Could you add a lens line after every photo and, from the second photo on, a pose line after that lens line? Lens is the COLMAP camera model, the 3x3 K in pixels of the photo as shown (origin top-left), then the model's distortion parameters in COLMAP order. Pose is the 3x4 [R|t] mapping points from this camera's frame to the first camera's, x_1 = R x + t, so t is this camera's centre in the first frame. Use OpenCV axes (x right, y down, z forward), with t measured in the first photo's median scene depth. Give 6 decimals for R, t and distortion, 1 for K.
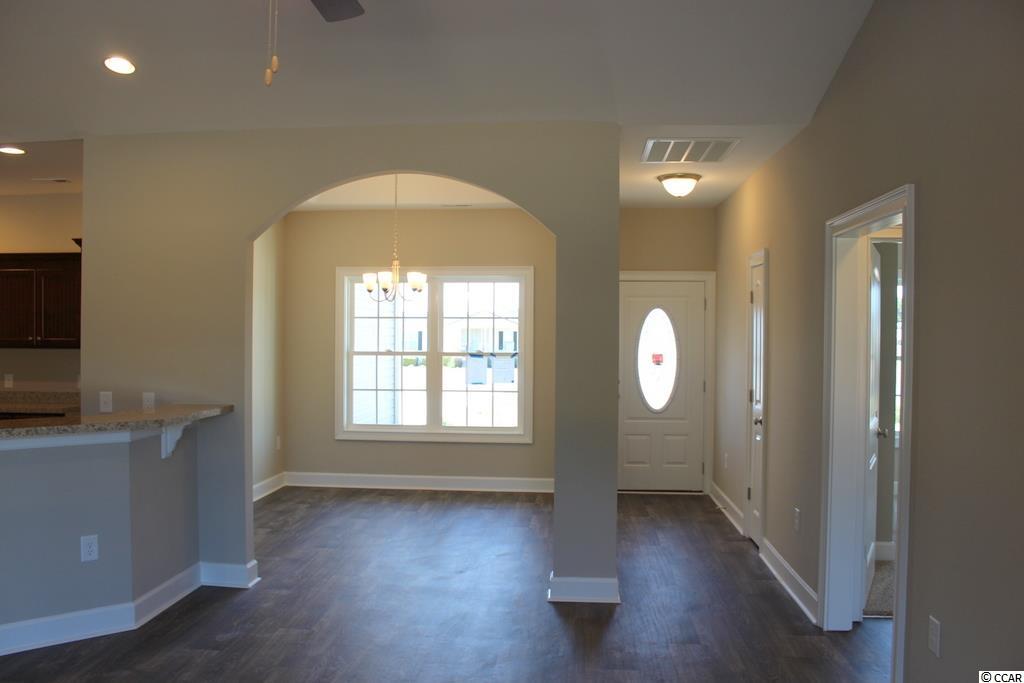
lens RADIAL K [[840.9, 0, 510.9], [0, 840.9, 342.4], [0, 0, 1]] dist [-0.052495, 0.019395]
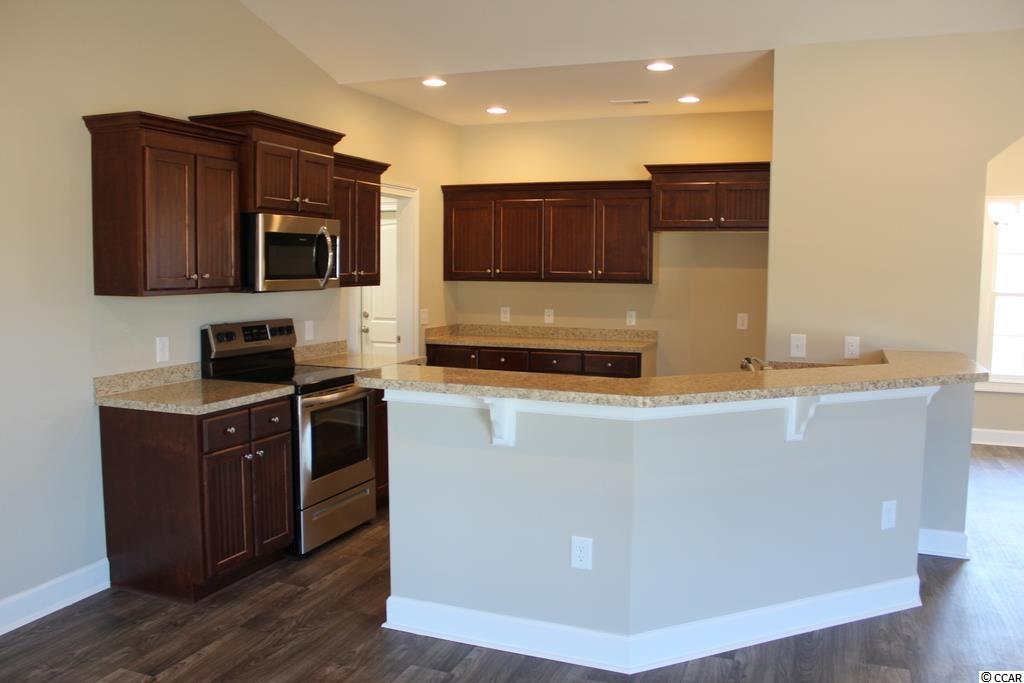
lens RADIAL K [[840.9, 0, 508.6], [0, 840.9, 341.6], [0, 0, 1]] dist [-0.052495, 0.019395]
pose [[0.970495, 0.025341, -0.239786, -0.437703], [-0.006100, 0.996724, 0.080645, -0.002832], [0.241044, -0.076803, 0.967471, 0.037373]]
